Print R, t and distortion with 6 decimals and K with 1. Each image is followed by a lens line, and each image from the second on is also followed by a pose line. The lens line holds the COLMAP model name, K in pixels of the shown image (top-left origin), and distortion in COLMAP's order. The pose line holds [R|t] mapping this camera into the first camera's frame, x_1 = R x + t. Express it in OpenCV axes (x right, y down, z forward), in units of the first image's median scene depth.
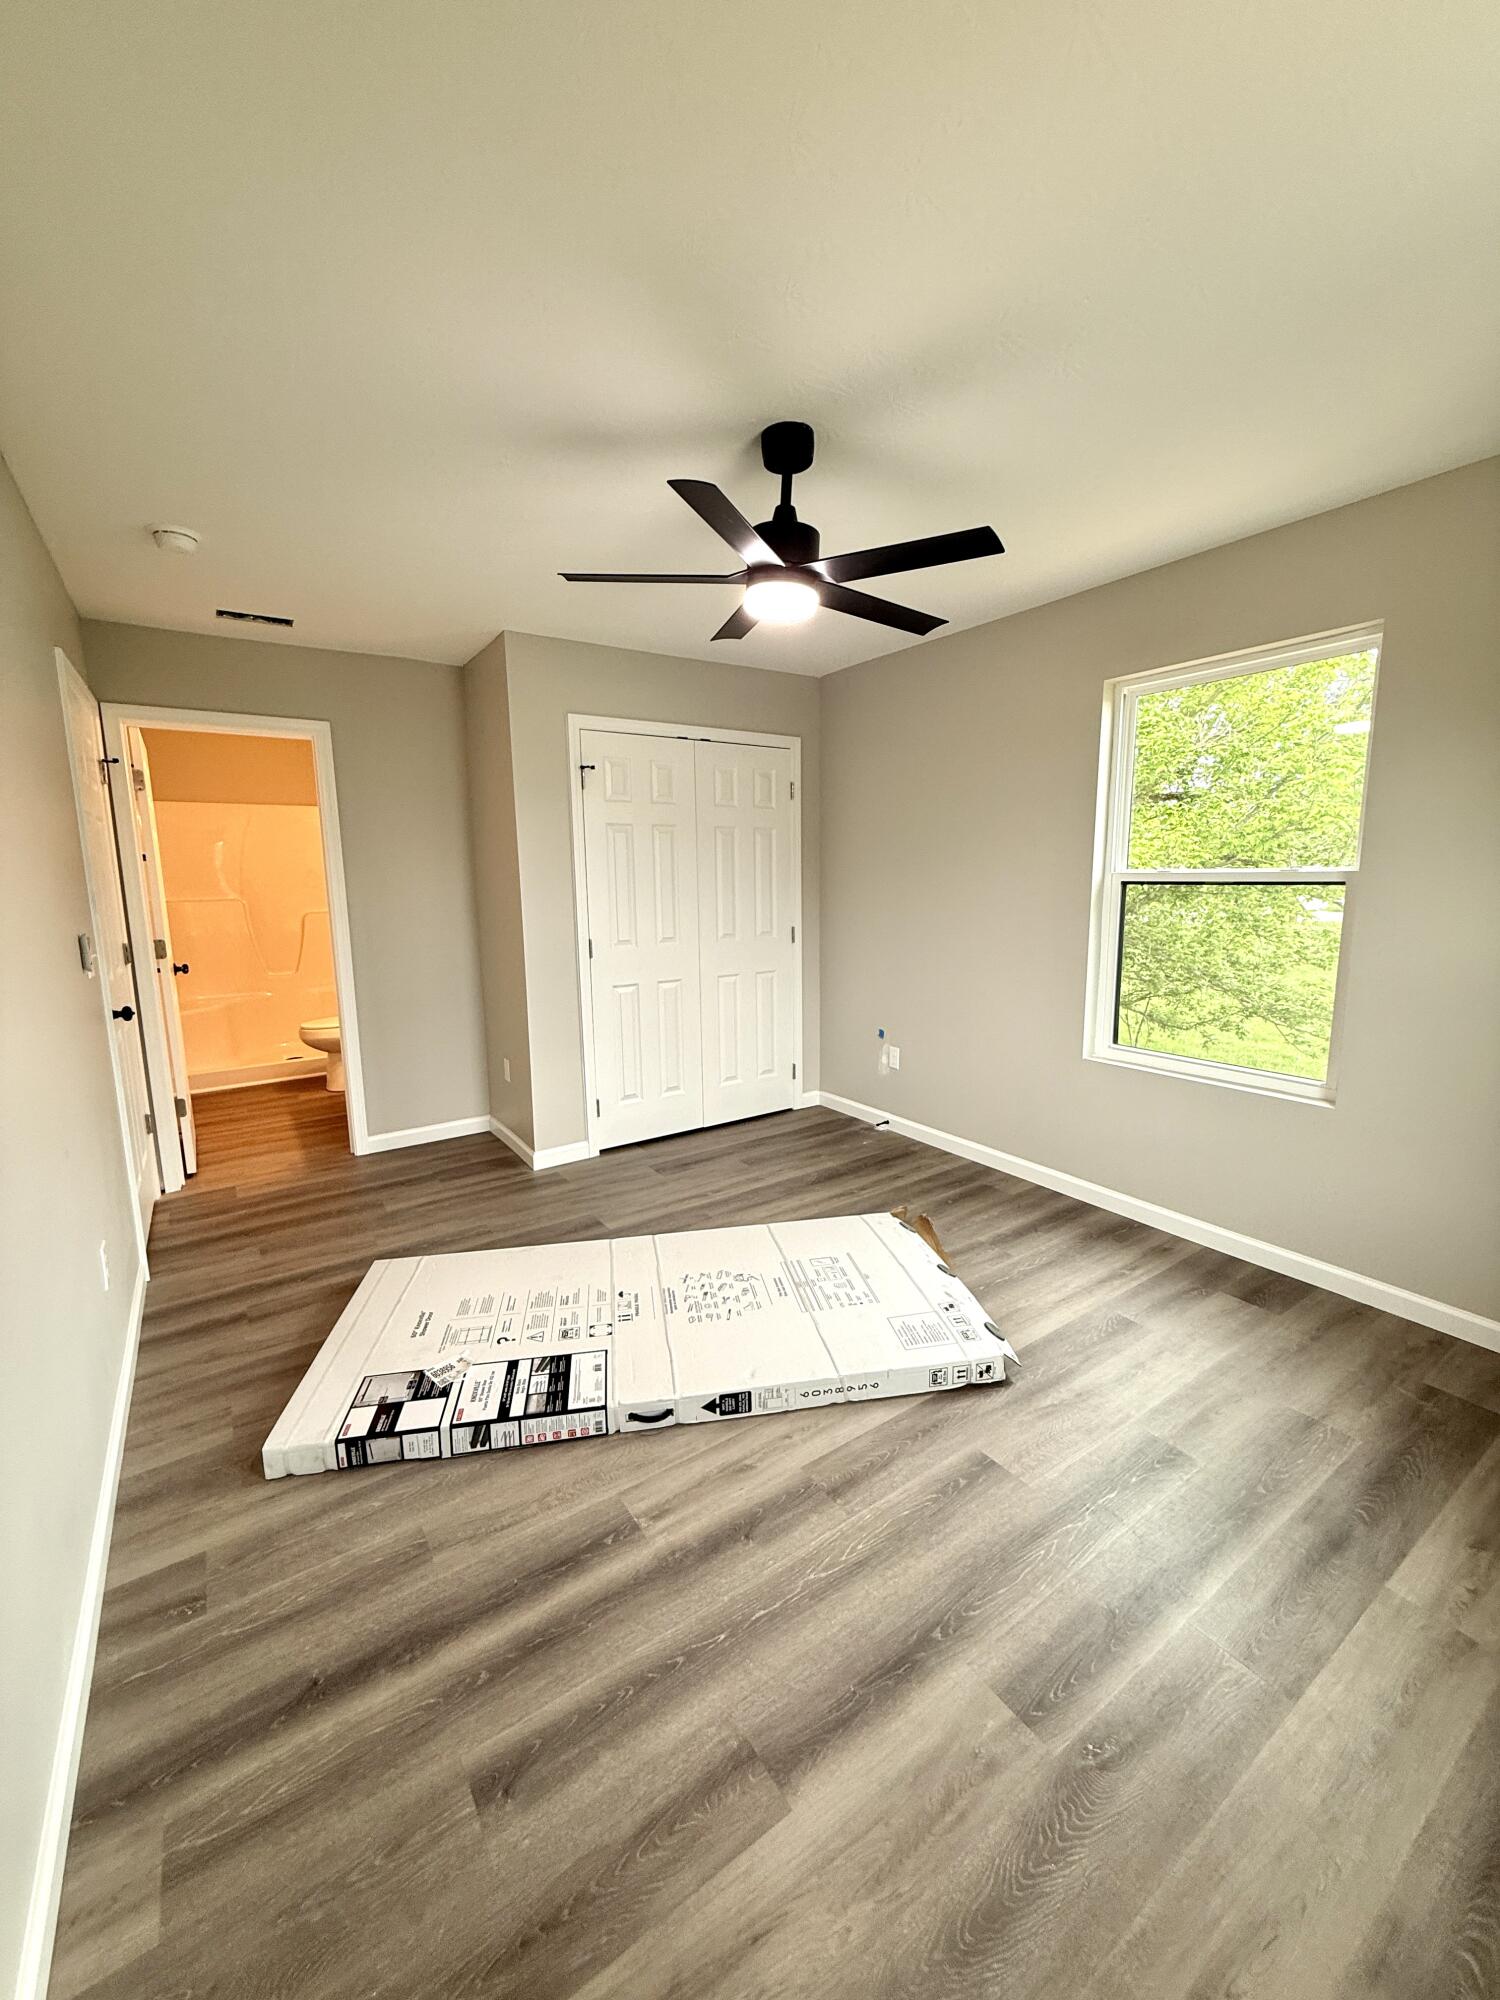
lens RADIAL K [[789.5, 0, 750.0], [0, 789.5, 1000.0], [0, 0, 1]] dist [-0.000361, -0.000164]
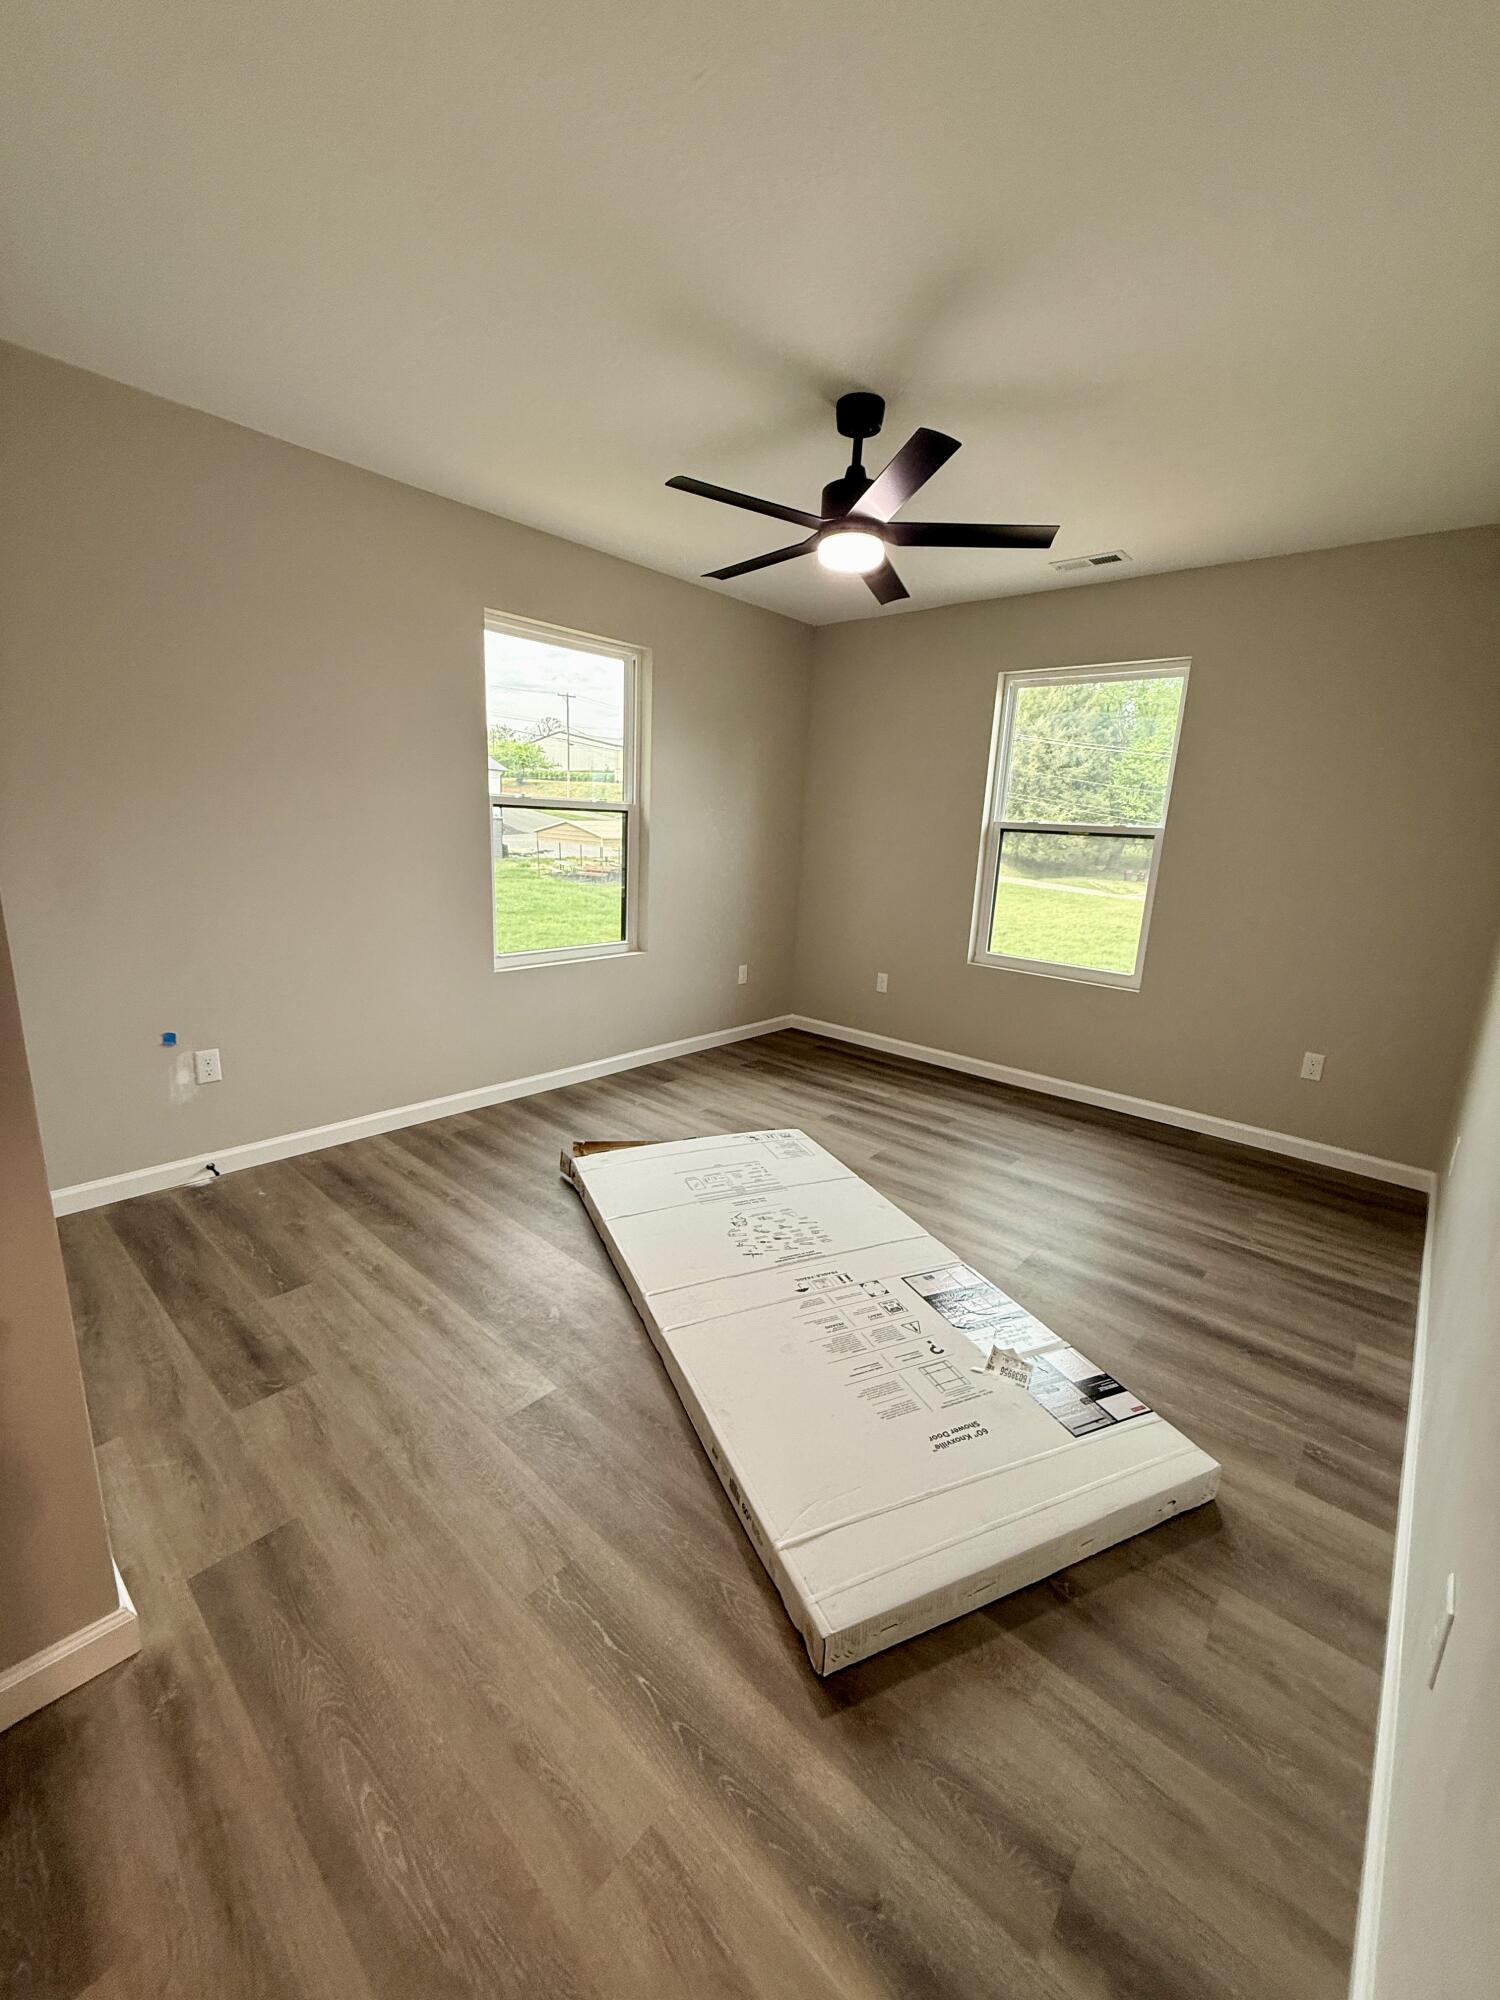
lens RADIAL K [[789.5, 0, 750.0], [0, 789.5, 1000.0], [0, 0, 1]] dist [-0.000361, -0.000164]
pose [[-0.239804, -0.211527, 0.947497, -0.743393], [0.115832, 0.962769, 0.244252, -0.120967], [-0.963886, 0.168323, -0.206374, 0.979671]]
